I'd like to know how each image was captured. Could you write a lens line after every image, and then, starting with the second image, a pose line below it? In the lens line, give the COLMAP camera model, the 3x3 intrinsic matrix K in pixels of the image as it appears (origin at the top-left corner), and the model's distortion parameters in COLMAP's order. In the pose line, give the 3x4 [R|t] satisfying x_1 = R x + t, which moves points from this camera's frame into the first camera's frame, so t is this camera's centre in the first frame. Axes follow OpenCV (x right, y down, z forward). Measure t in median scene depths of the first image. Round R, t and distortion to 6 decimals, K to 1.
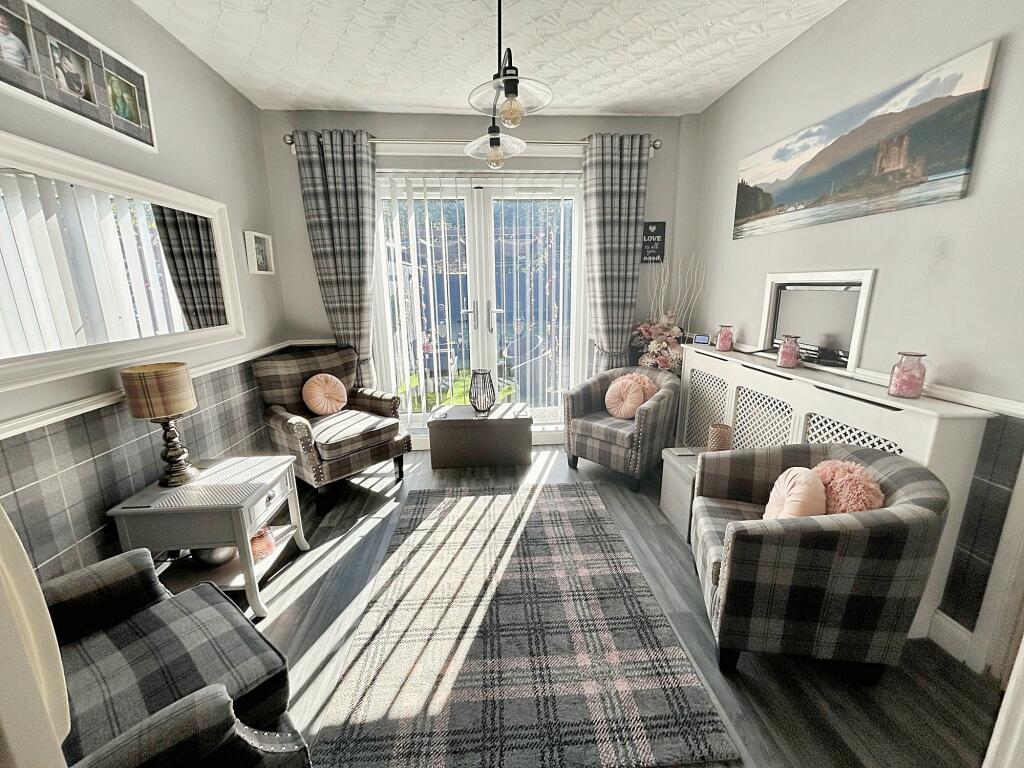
lens RADIAL K [[415.0, 0, 510.9], [0, 415.0, 381.9], [0, 0, 1]] dist [-0.001854, 0.000485]
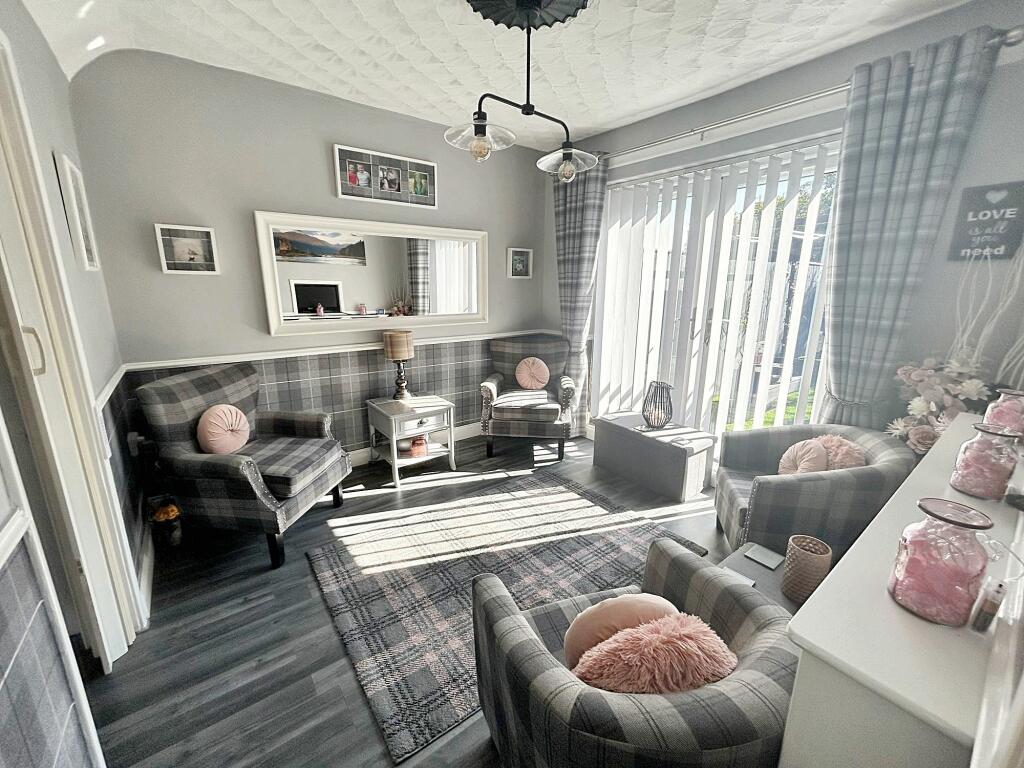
lens RADIAL K [[415.0, 0, 512.5], [0, 415.0, 382.7], [0, 0, 1]] dist [-0.001854, 0.000485]
pose [[0.544835, 0.210843, -0.811603, 0.615807], [-0.199454, 0.972680, 0.118793, -0.090204], [0.814477, 0.097154, 0.572004, 0.253944]]
